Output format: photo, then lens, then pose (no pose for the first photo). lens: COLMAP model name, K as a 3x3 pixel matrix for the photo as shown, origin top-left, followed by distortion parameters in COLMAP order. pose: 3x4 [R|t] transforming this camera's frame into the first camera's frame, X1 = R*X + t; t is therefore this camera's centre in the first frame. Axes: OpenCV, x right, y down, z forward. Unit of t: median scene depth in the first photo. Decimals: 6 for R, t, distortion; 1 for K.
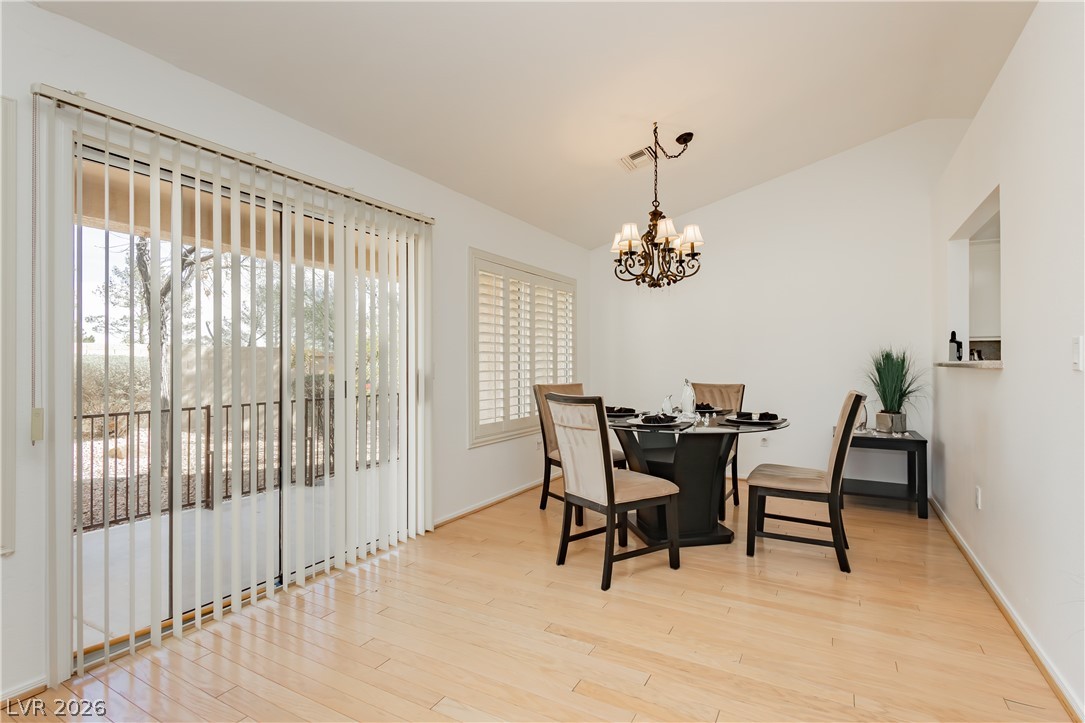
lens RADIAL K [[515.9, 0, 564.8], [0, 515.9, 363.8], [0, 0, 1]] dist [0.016752, 0.007756]
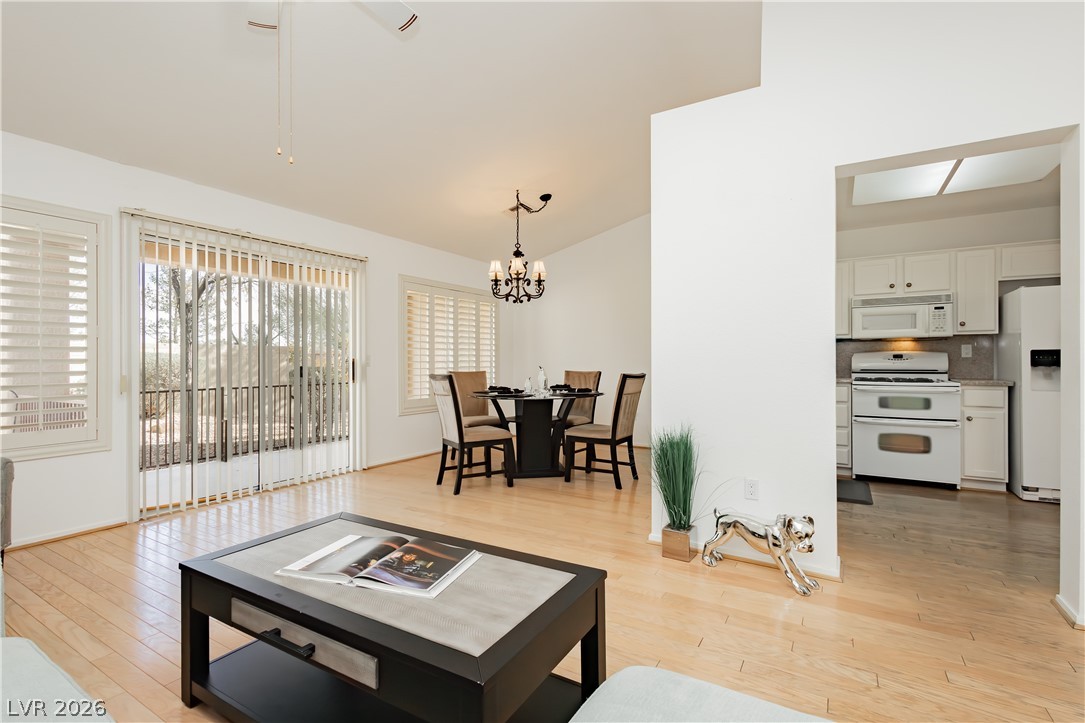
lens RADIAL K [[494.3, 0, 550.9], [0, 494.3, 362.3], [0, 0, 1]] dist [0.019516, -0.000535]
pose [[0.999295, 0.000262, -0.037553, 0.329911], [-0.000262, 1.000000, 0.000018, 0.019578], [0.037553, -0.000008, 0.999295, -0.401992]]
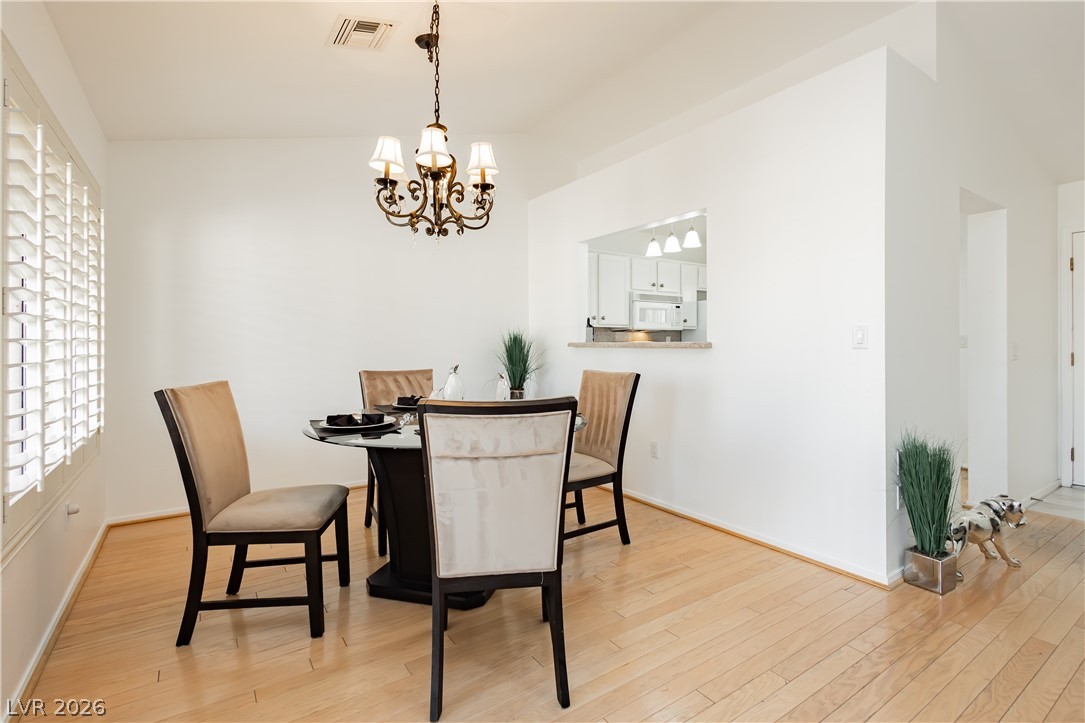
lens RADIAL K [[506.0, 0, 539.3], [0, 506.0, 342.9], [0, 0, 1]] dist [0.000742, -0.000179]
pose [[0.466574, 0.004206, 0.884472, -0.369877], [-0.000465, 0.999990, -0.004510, 0.001754], [-0.884482, 0.001693, 0.466571, 0.573368]]
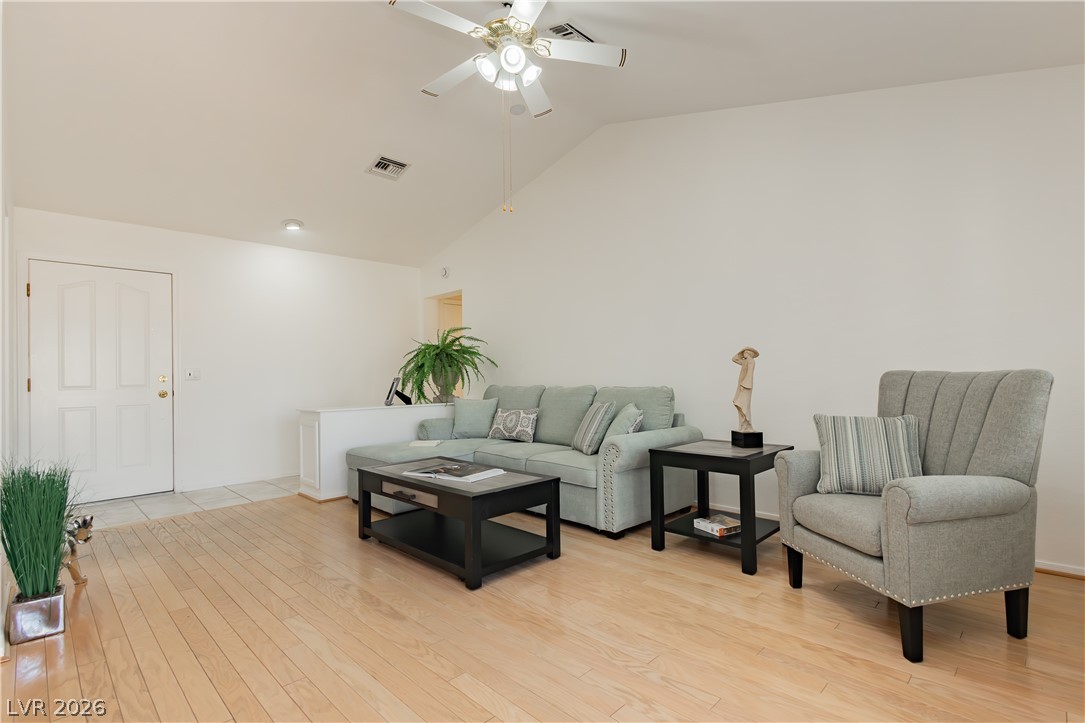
lens RADIAL K [[515.9, 0, 564.8], [0, 515.9, 363.8], [0, 0, 1]] dist [0.016752, 0.007756]
pose [[-0.960306, 0.026363, 0.277699, -0.283883], [0.020848, 0.999523, -0.022794, 0.039160], [-0.278168, -0.016099, -0.960398, 0.864373]]
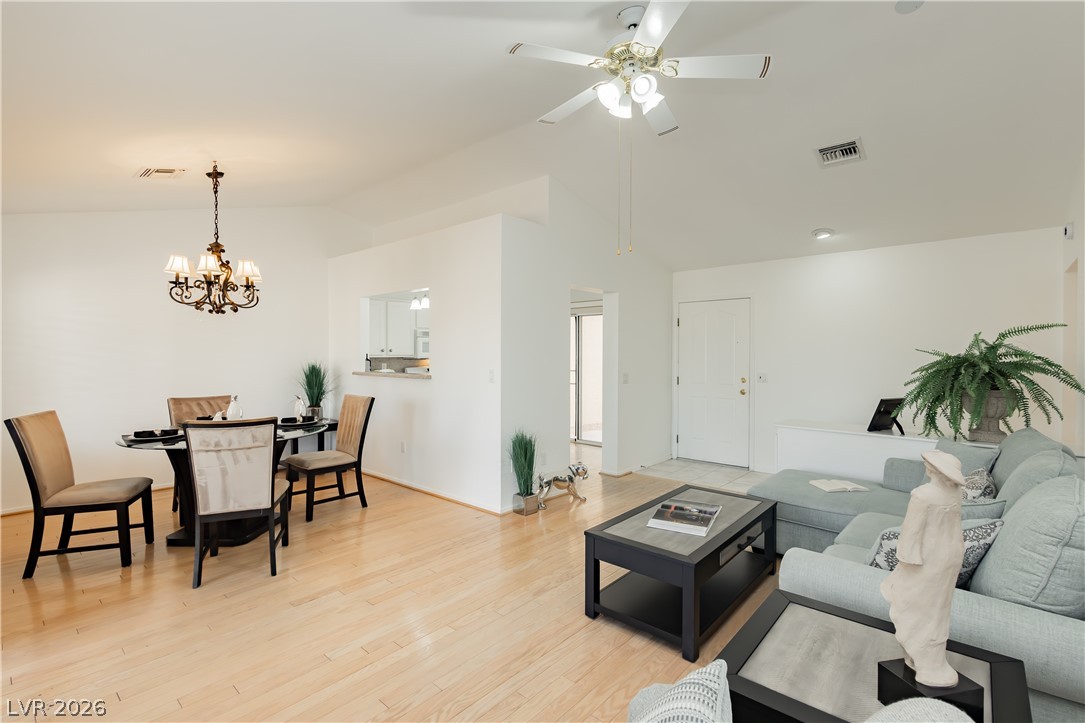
lens RADIAL K [[495.4, 0, 542.4], [0, 495.4, 358.2], [0, 0, 1]] dist [-0.000441, -0.001049]
pose [[0.224970, -0.006963, 0.974341, -0.701731], [-0.002707, 0.999966, 0.007771, -0.064598], [-0.974362, -0.004386, 0.224944, 0.099432]]
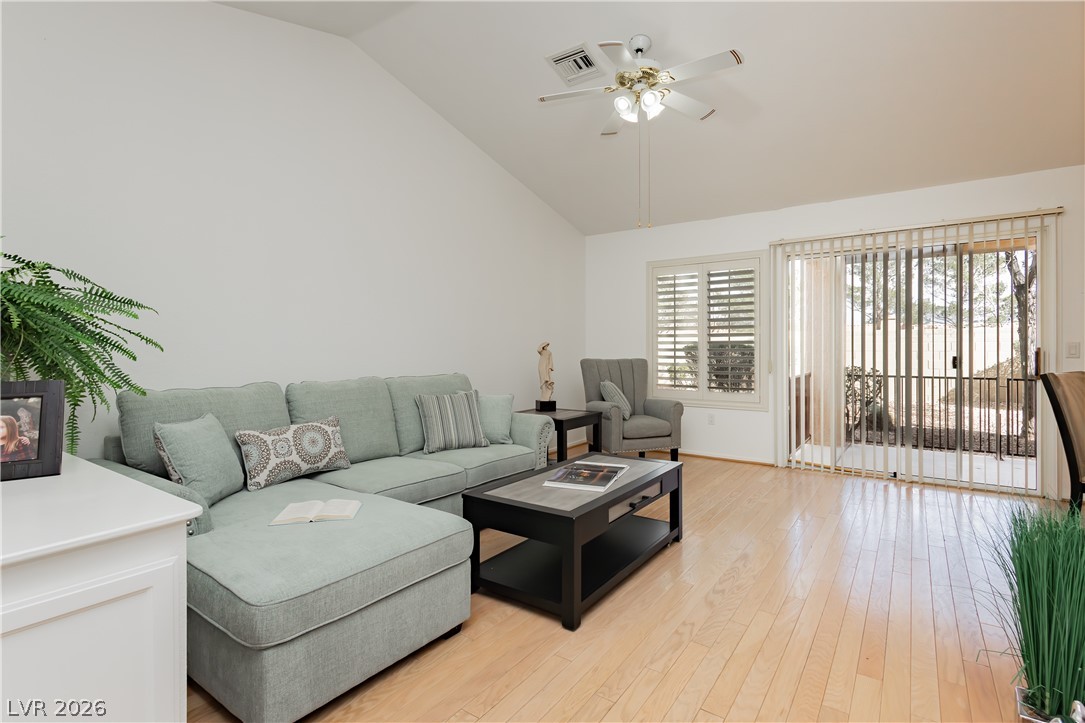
lens RADIAL K [[521.4, 0, 542.5], [0, 521.4, 361.5], [0, 0, 1]] dist [0.001045, 0.000028]
pose [[-0.125245, 0.027705, -0.991739, 0.952795], [0.001613, 0.999614, 0.027721, 0.008432], [0.992125, 0.001873, -0.125241, 0.076160]]
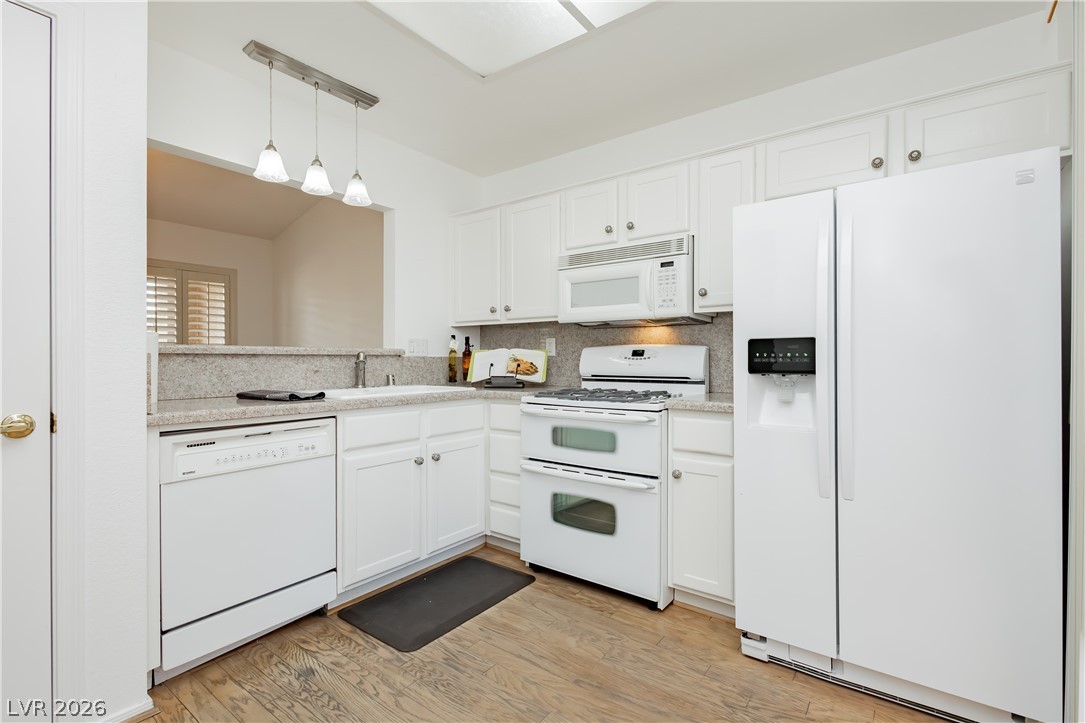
lens RADIAL K [[497.4, 0, 539.2], [0, 497.4, 358.4], [0, 0, 1]] dist [-0.001753, -0.000648]
pose [[0.988523, 0.001156, -0.151068, 1.223765], [-0.001644, 0.999994, -0.003102, 0.014156], [0.151064, 0.003315, 0.988518, 0.215258]]
